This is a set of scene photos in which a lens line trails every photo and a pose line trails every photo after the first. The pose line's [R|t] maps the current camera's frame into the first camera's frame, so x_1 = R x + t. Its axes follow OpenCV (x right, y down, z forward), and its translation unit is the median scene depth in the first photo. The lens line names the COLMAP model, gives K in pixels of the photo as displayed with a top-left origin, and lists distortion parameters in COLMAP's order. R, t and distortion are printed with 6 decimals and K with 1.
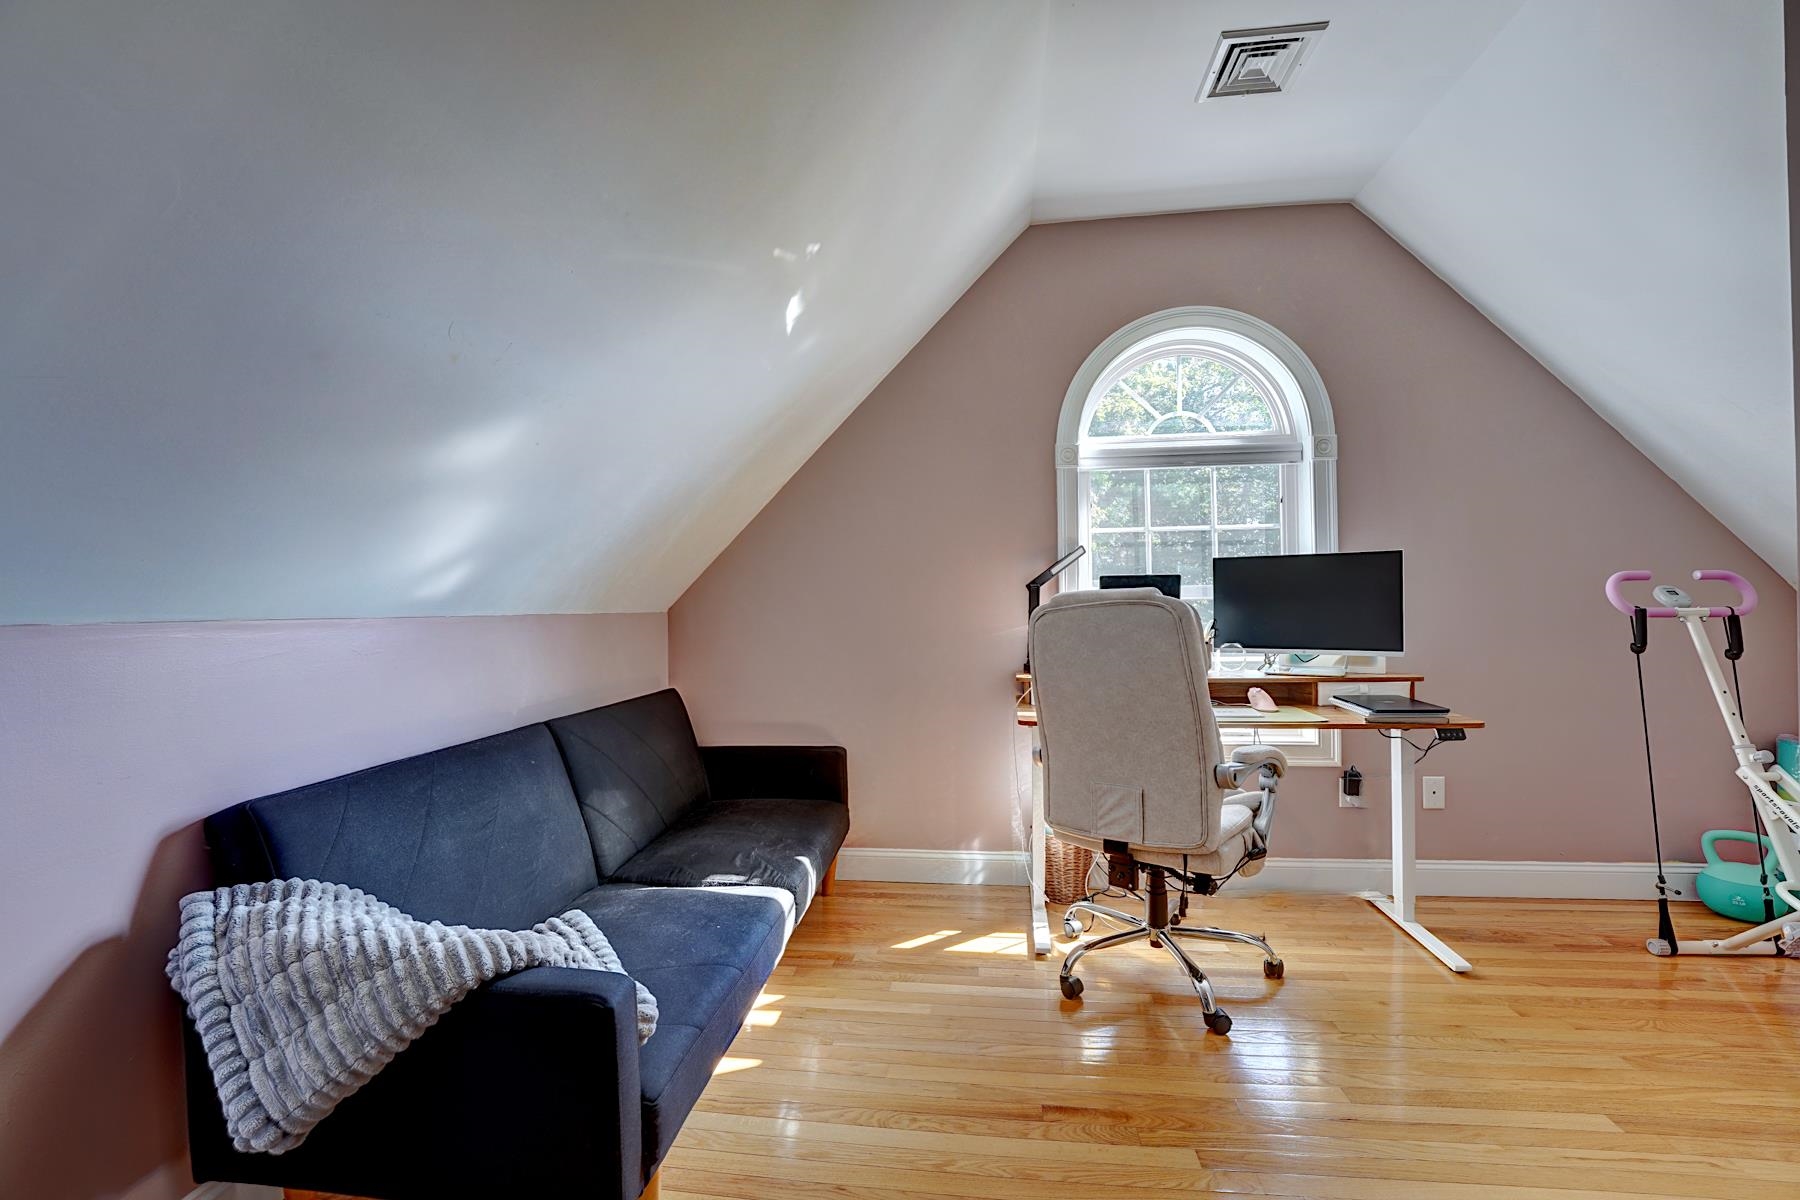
lens RADIAL K [[732.3, 0, 893.1], [0, 732.3, 597.4], [0, 0, 1]] dist [-0.019808, 0.002596]
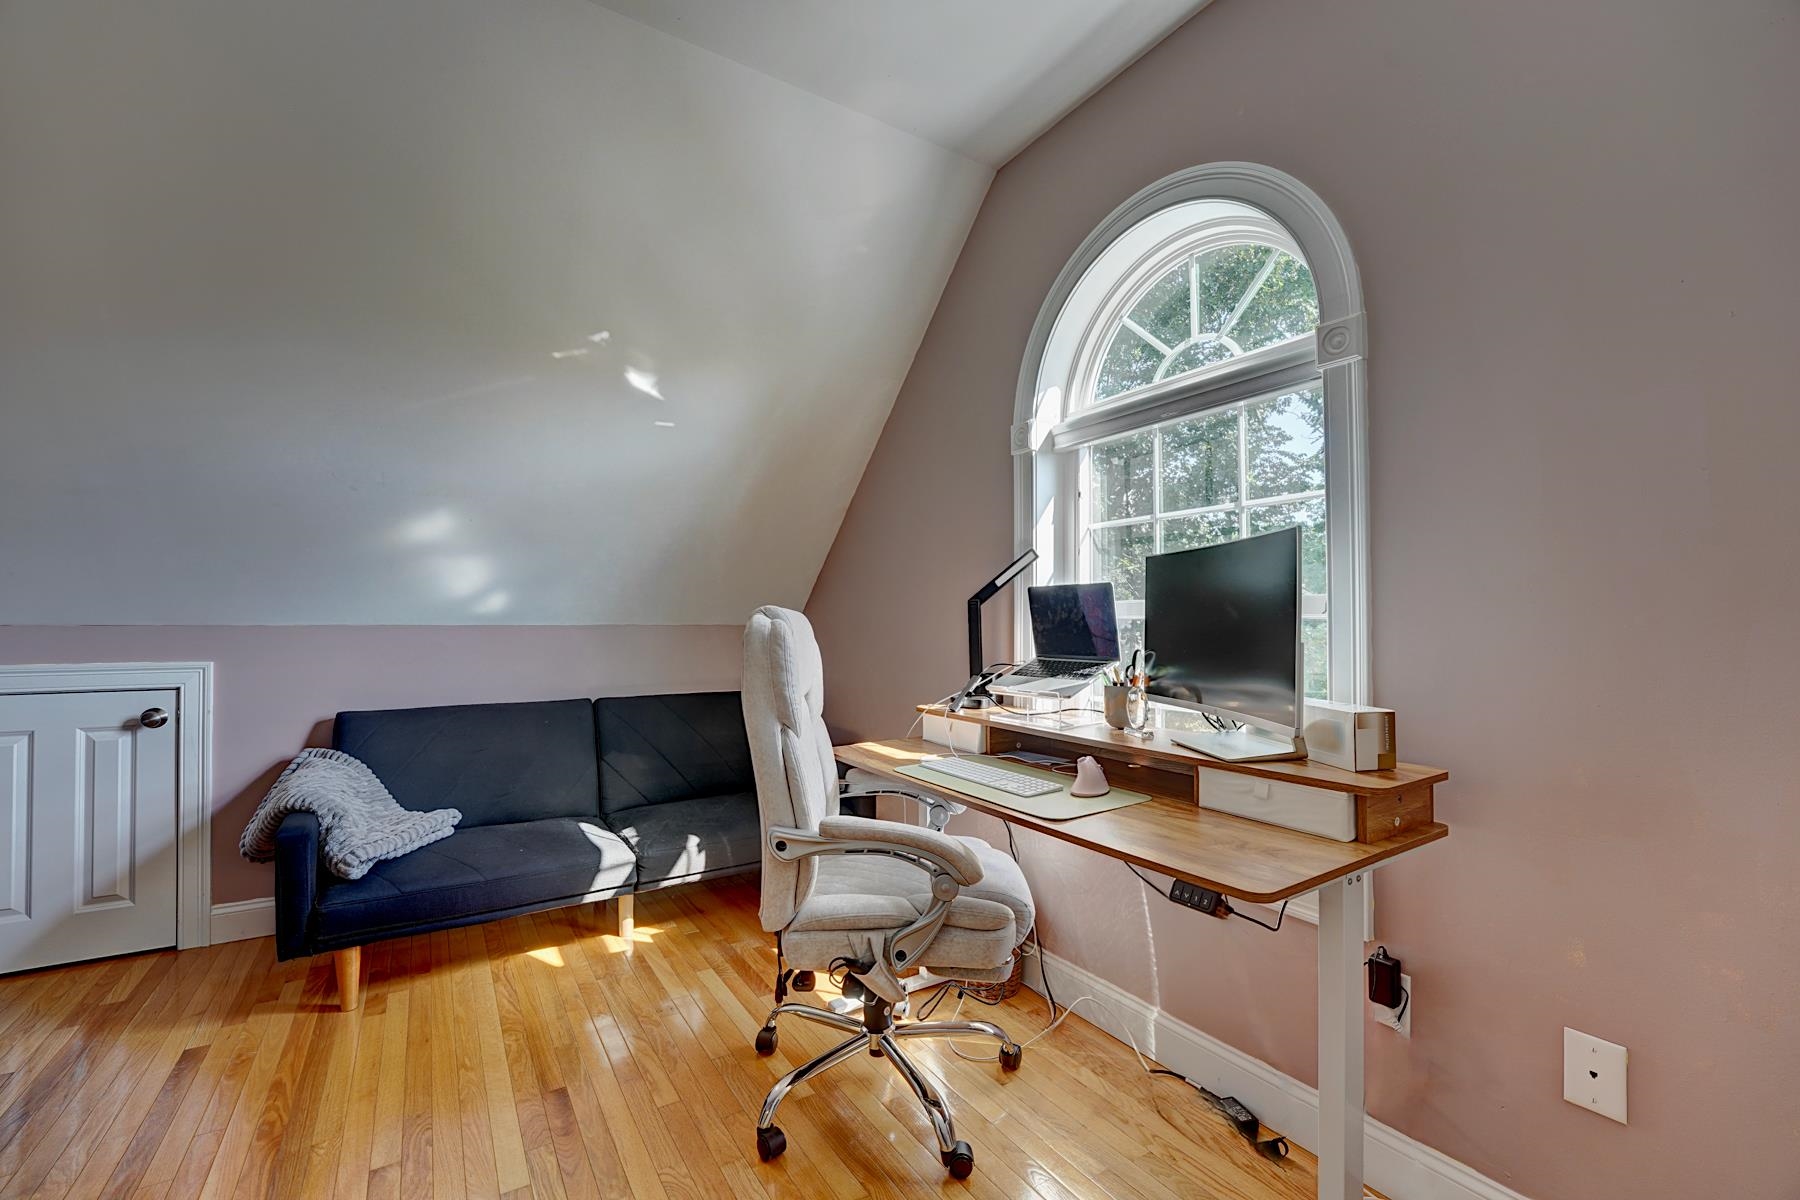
lens RADIAL K [[732.3, 0, 893.6], [0, 732.3, 609.5], [0, 0, 1]] dist [-0.019808, 0.002596]
pose [[0.635560, -0.001226, -0.772050, 0.799287], [-0.000119, 0.999999, -0.001686, -0.006180], [0.772051, 0.001164, 0.635559, 0.404673]]
